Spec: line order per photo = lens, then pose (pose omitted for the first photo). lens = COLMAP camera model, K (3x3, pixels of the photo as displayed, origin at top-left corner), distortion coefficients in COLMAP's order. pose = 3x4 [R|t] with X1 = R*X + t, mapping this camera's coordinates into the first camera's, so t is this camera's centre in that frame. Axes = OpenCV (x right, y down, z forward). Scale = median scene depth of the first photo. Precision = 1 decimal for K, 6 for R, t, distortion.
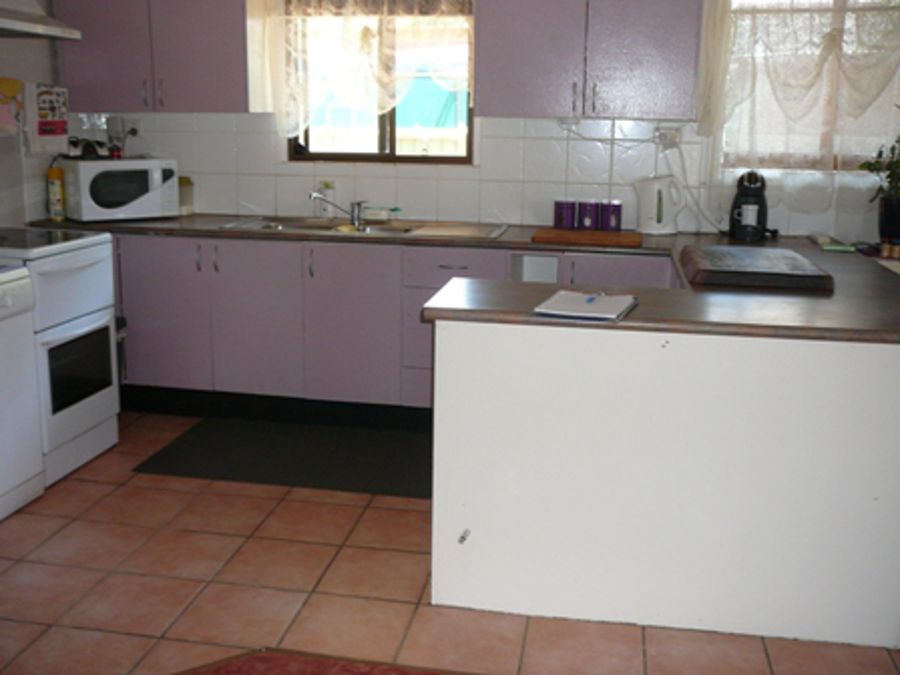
lens RADIAL K [[971.7, 0, 450.0], [0, 971.7, 337.5], [0, 0, 1]] dist [-0.094563, 0.014316]
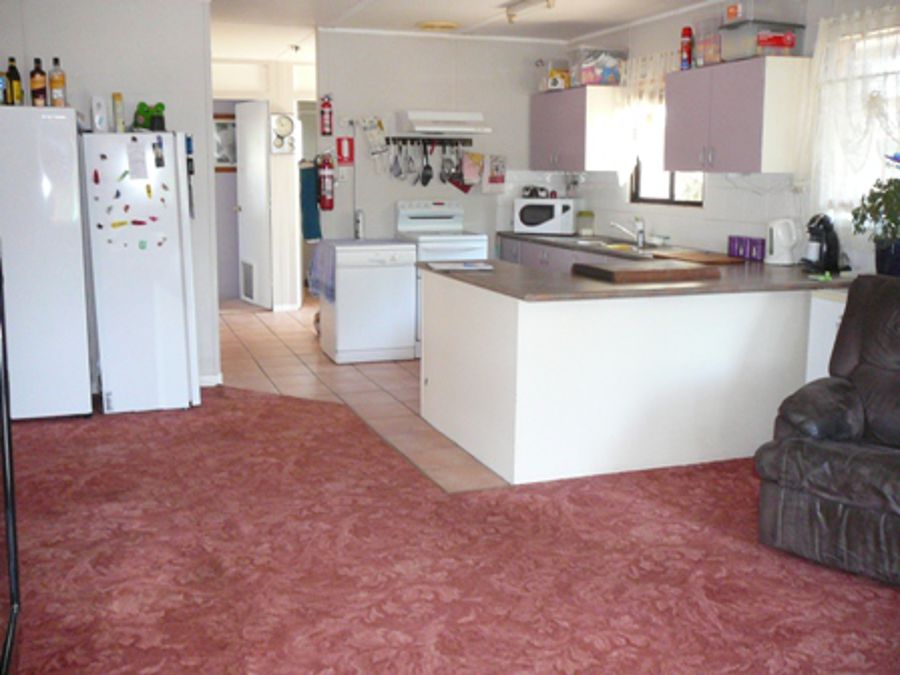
lens RADIAL K [[971.7, 0, 450.0], [0, 971.7, 337.5], [0, 0, 1]] dist [-0.094563, 0.014316]
pose [[0.488813, 0.131402, -0.862436, 1.081428], [-0.184769, 0.981758, 0.044859, 0.010069], [0.852597, 0.137424, 0.504175, 0.022595]]
